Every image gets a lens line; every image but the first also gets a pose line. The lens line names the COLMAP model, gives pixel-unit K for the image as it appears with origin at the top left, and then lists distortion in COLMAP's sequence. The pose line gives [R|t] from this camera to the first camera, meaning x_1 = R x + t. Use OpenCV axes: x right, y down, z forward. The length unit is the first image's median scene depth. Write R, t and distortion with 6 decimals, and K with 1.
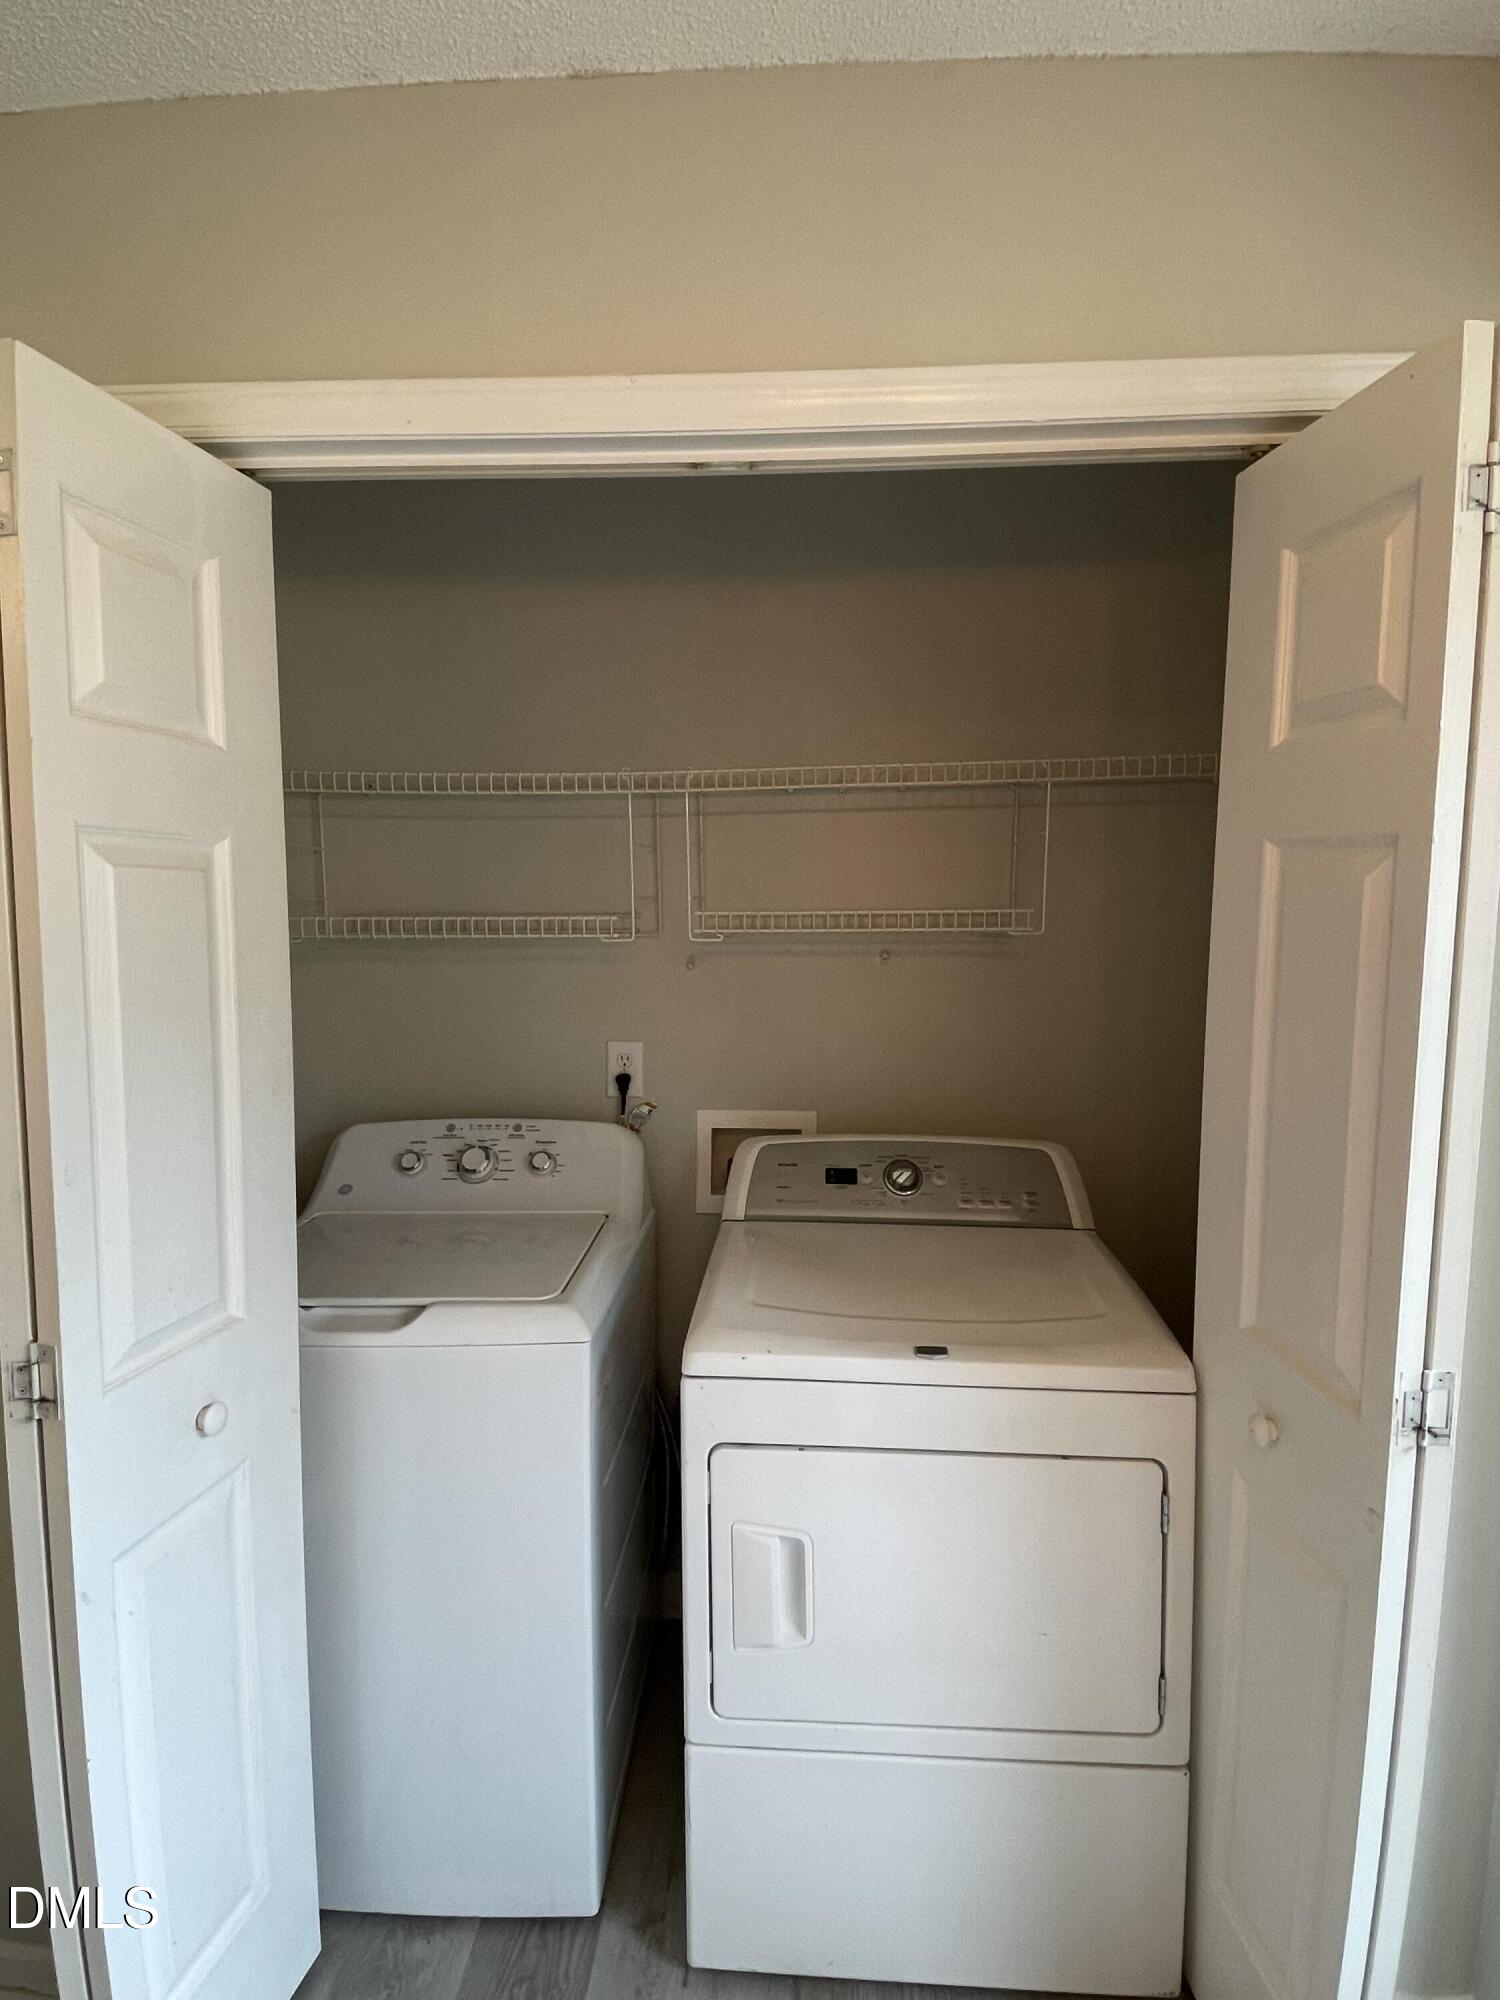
lens RADIAL K [[1057.9, 0, 750.0], [0, 1057.9, 1000.0], [0, 0, 1]] dist [0.128475, -0.095093]
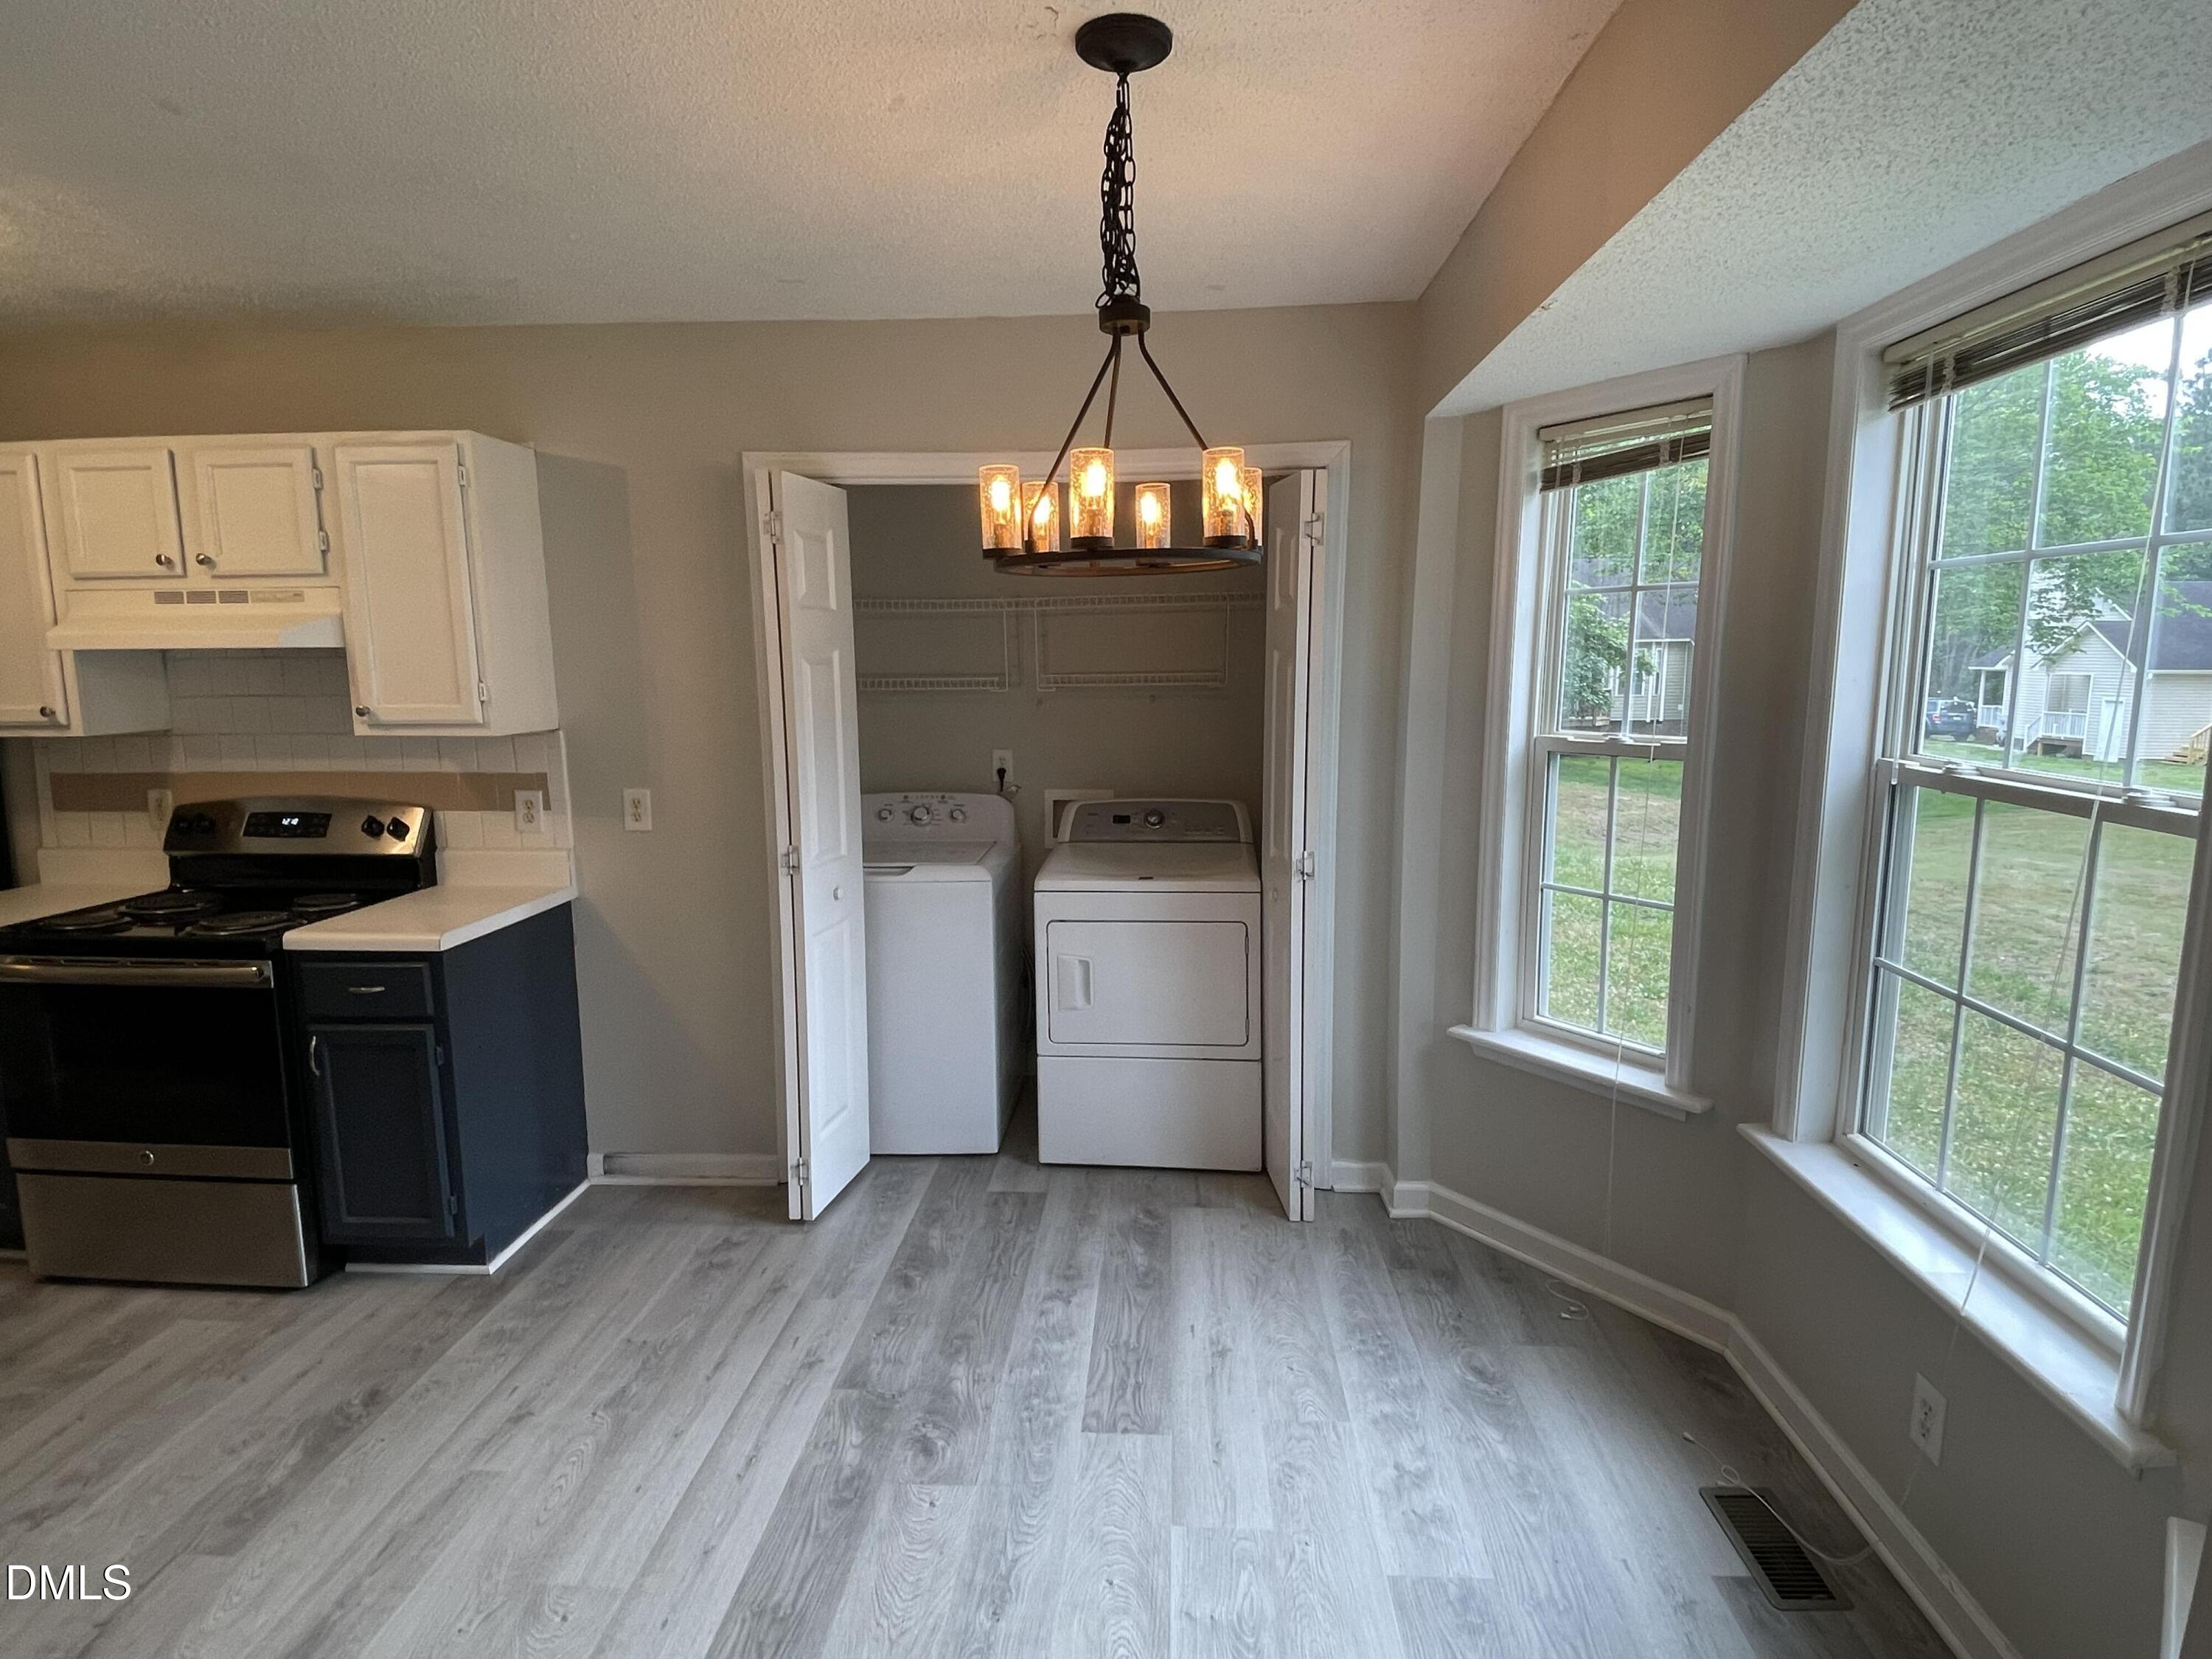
lens RADIAL K [[1170.1, 0, 1095.7], [0, 1170.1, 825.2], [0, 0, 1]] dist [0.128475, -0.095093]
pose [[0.999692, -0.003360, -0.024573, 0.111871], [0.004944, 0.997892, 0.064712, 0.054803], [0.024304, -0.064814, 0.997601, -1.260004]]
